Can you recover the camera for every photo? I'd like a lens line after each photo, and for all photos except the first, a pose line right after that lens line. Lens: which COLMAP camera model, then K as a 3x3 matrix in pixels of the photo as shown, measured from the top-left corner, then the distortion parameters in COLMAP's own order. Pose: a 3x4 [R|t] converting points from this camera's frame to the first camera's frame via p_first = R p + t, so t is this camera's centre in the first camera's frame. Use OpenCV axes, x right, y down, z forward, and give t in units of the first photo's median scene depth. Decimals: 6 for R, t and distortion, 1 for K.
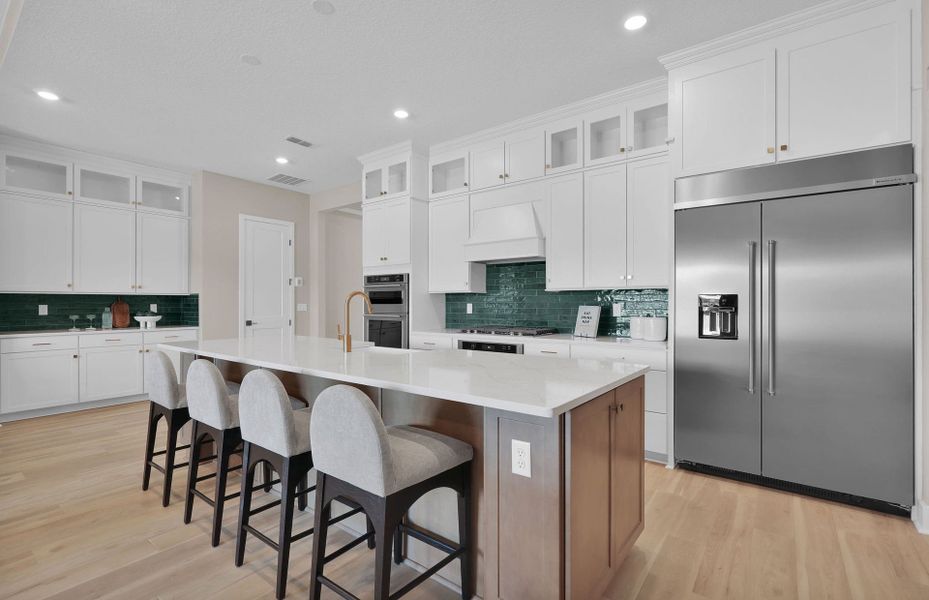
lens RADIAL K [[421.6, 0, 456.7], [0, 421.6, 300.4], [0, 0, 1]] dist [-0.002547, -0.001656]
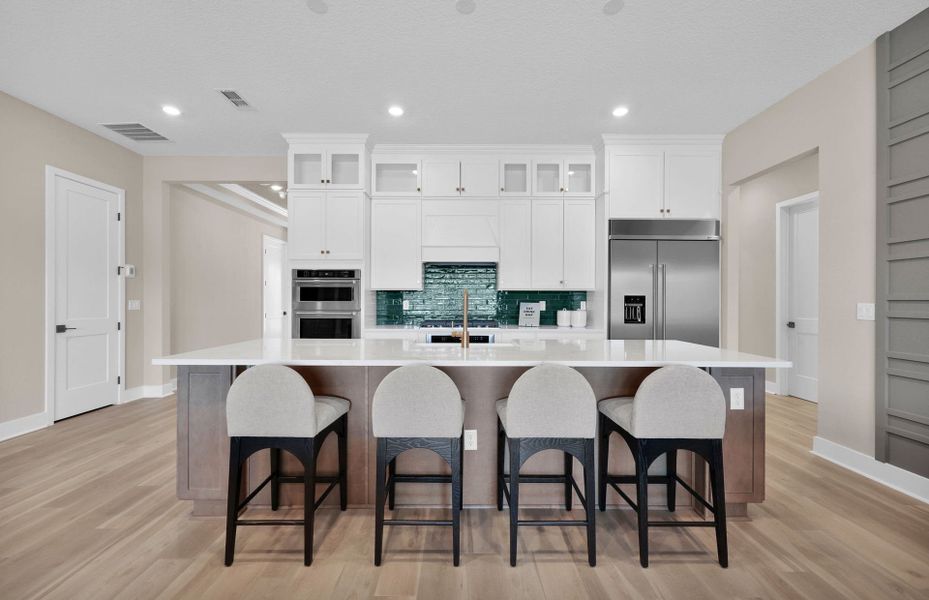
lens RADIAL K [[382.5, 0, 465.1], [0, 382.5, 304.4], [0, 0, 1]] dist [-0.003353, -0.000590]
pose [[0.788216, -0.006340, 0.615366, -0.483147], [-0.006563, 0.999803, 0.018708, -0.001871], [-0.615363, -0.018784, 0.788020, 0.154254]]
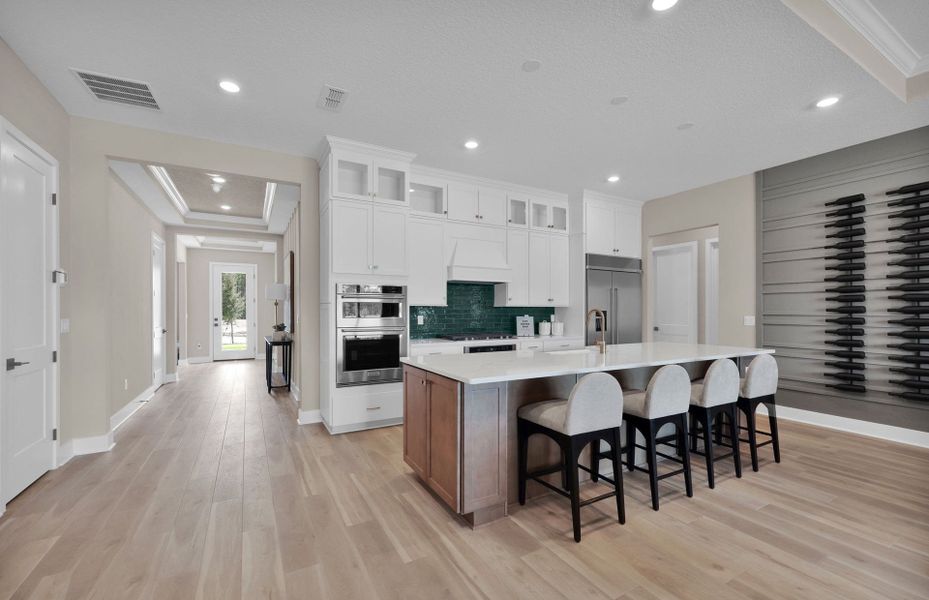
lens RADIAL K [[382.5, 0, 463.6], [0, 382.5, 307.6], [0, 0, 1]] dist [-0.003353, -0.000590]
pose [[0.400232, 0.005745, 0.916396, -0.908669], [-0.007080, 0.999970, -0.003177, -0.011759], [-0.916386, -0.005216, 0.400261, 0.531783]]
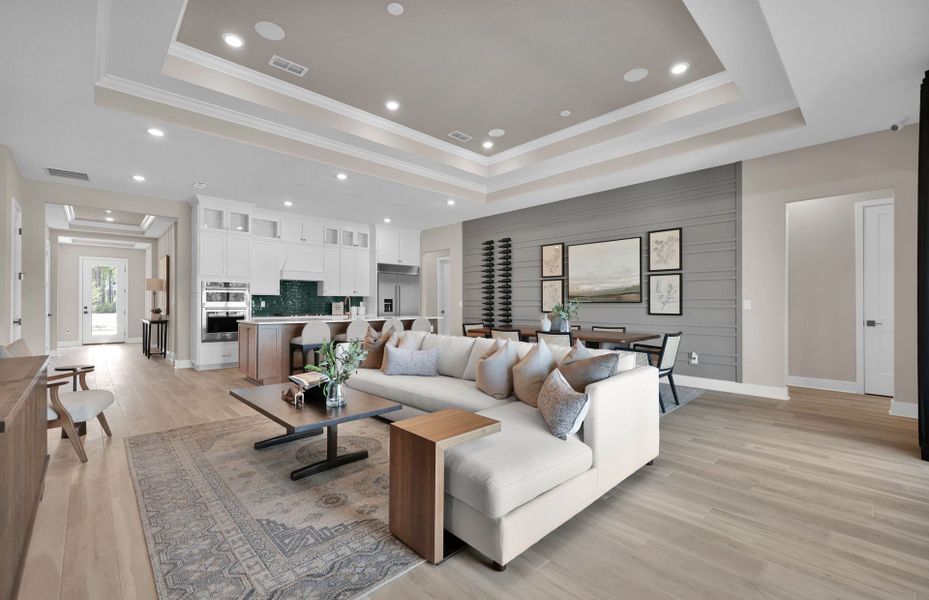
lens RADIAL K [[382.5, 0, 448.1], [0, 382.5, 298.0], [0, 0, 1]] dist [-0.003353, -0.000590]
pose [[0.175929, 0.011686, 0.984333, -1.489752], [-0.008373, 0.999911, -0.010374, 0.004606], [-0.984367, -0.006417, 0.176011, -0.028920]]
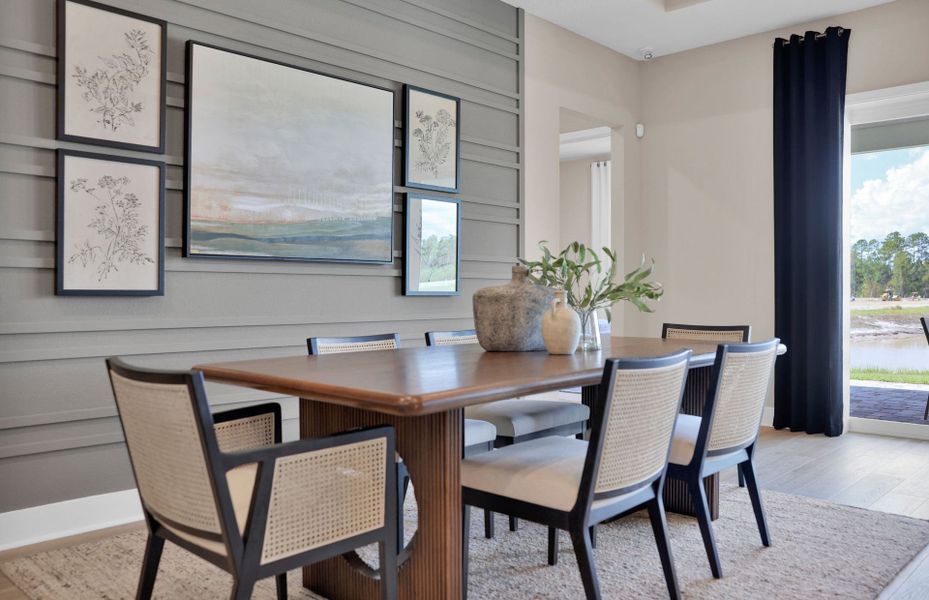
lens RADIAL K [[758.5, 0, 466.3], [0, 758.5, 293.6], [0, 0, 1]] dist [-0.044310, 0.023174]
pose [[-0.993940, -0.006989, 0.109703, -0.374812], [-0.007518, 0.999962, -0.004409, 0.040953], [-0.109668, -0.005207, -0.993955, 0.481103]]
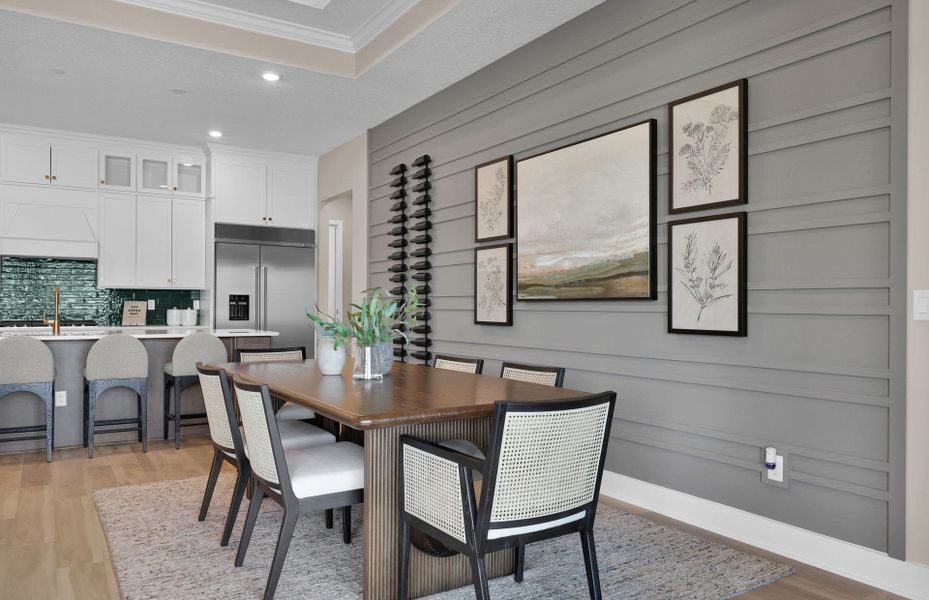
lens RADIAL K [[641.3, 0, 451.7], [0, 641.3, 303.4], [0, 0, 1]] dist [0.001956, -0.009124]
pose [[0.346850, 0.004054, 0.937912, -0.963300], [-0.010588, 0.999944, -0.000407, 0.008623], [-0.937861, -0.009790, 0.346873, -0.459211]]
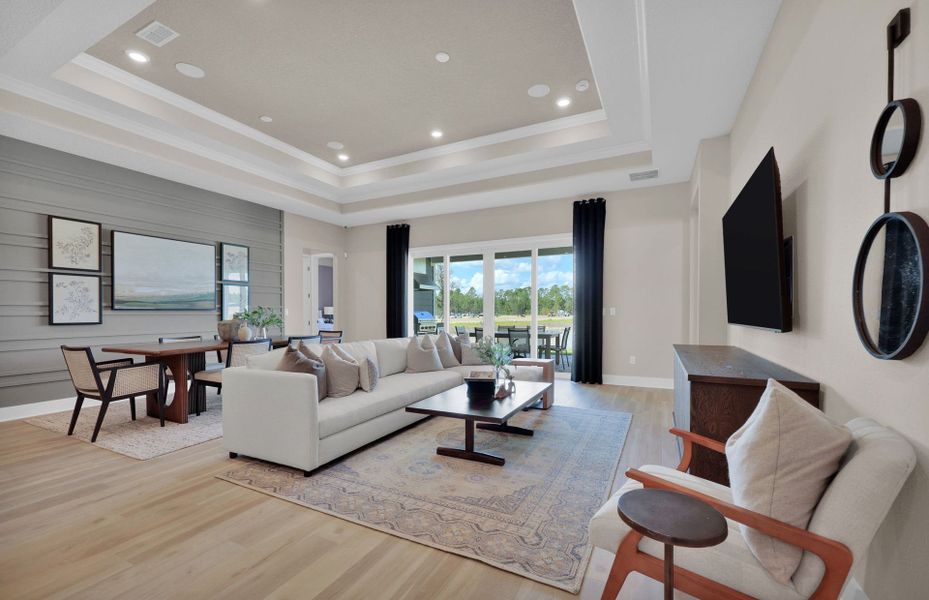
lens RADIAL K [[382.5, 0, 467.5], [0, 382.5, 317.2], [0, 0, 1]] dist [-0.003353, -0.000590]
pose [[-0.985776, 0.000974, -0.168062, -0.784488], [0.000205, 0.999989, 0.004591, 0.019628], [0.168065, 0.004492, -0.985766, 0.942992]]
